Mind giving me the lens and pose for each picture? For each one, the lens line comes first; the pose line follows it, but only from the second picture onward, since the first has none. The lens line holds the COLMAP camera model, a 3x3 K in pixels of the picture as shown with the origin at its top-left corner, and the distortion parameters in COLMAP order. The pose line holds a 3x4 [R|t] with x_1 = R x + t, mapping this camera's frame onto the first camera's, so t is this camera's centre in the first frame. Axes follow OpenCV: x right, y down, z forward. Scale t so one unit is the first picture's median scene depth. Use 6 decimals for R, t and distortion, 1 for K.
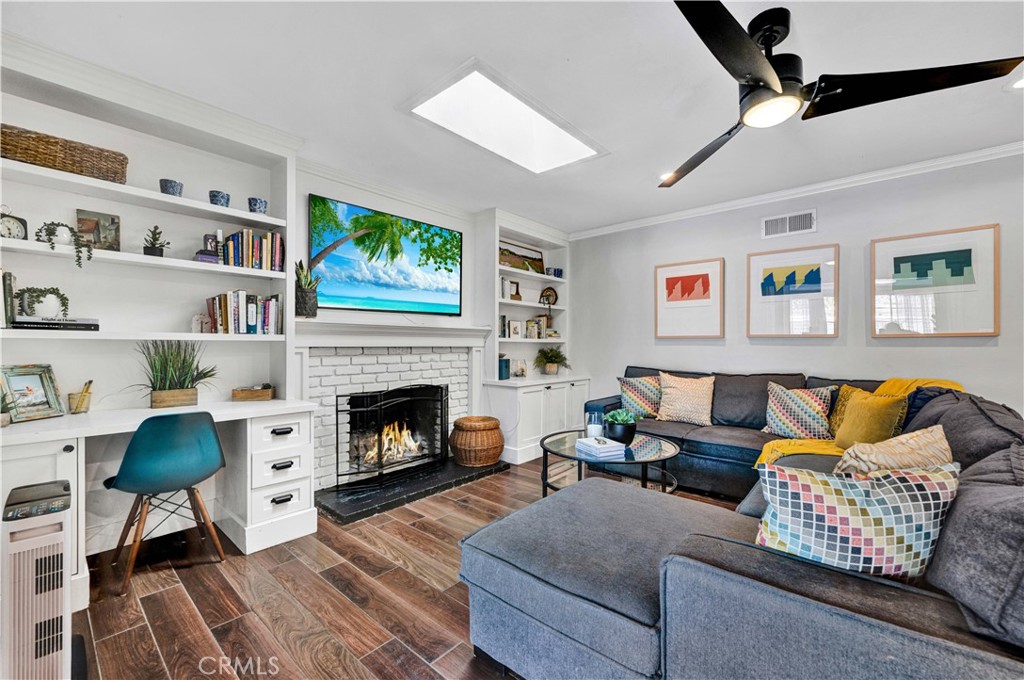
lens RADIAL K [[415.5, 0, 559.4], [0, 415.5, 340.4], [0, 0, 1]] dist [0.001835, -0.000058]
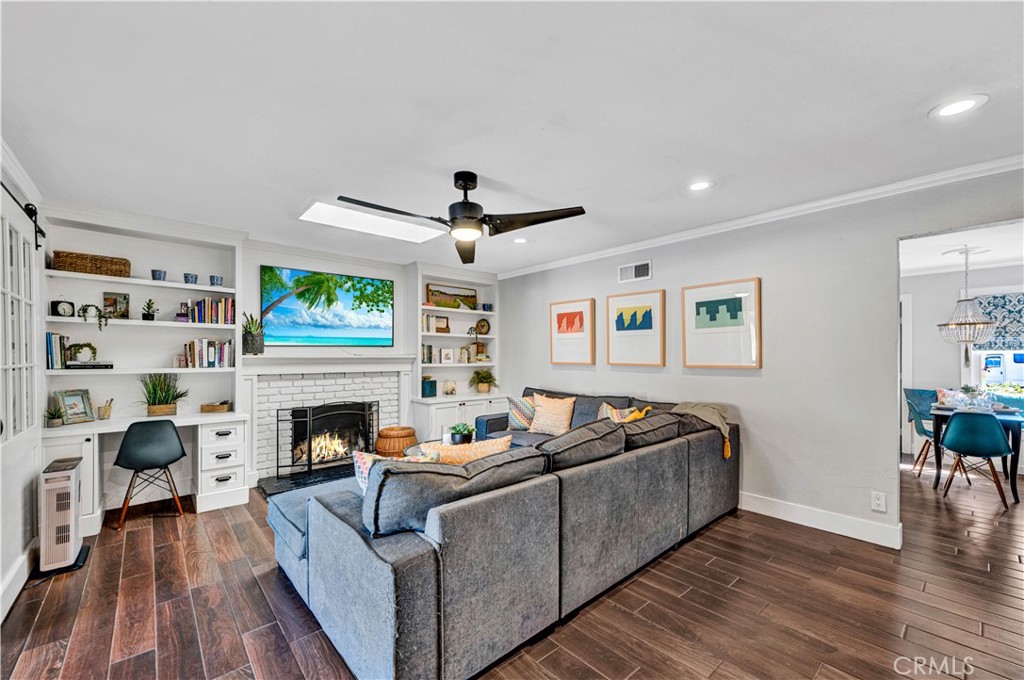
lens RADIAL K [[415.5, 0, 535.7], [0, 415.5, 349.4], [0, 0, 1]] dist [0.001835, -0.000058]
pose [[0.991633, -0.004709, -0.129003, 0.463528], [0.003576, 0.999953, -0.009012, -0.048861], [0.129040, 0.008476, 0.991603, -0.248507]]
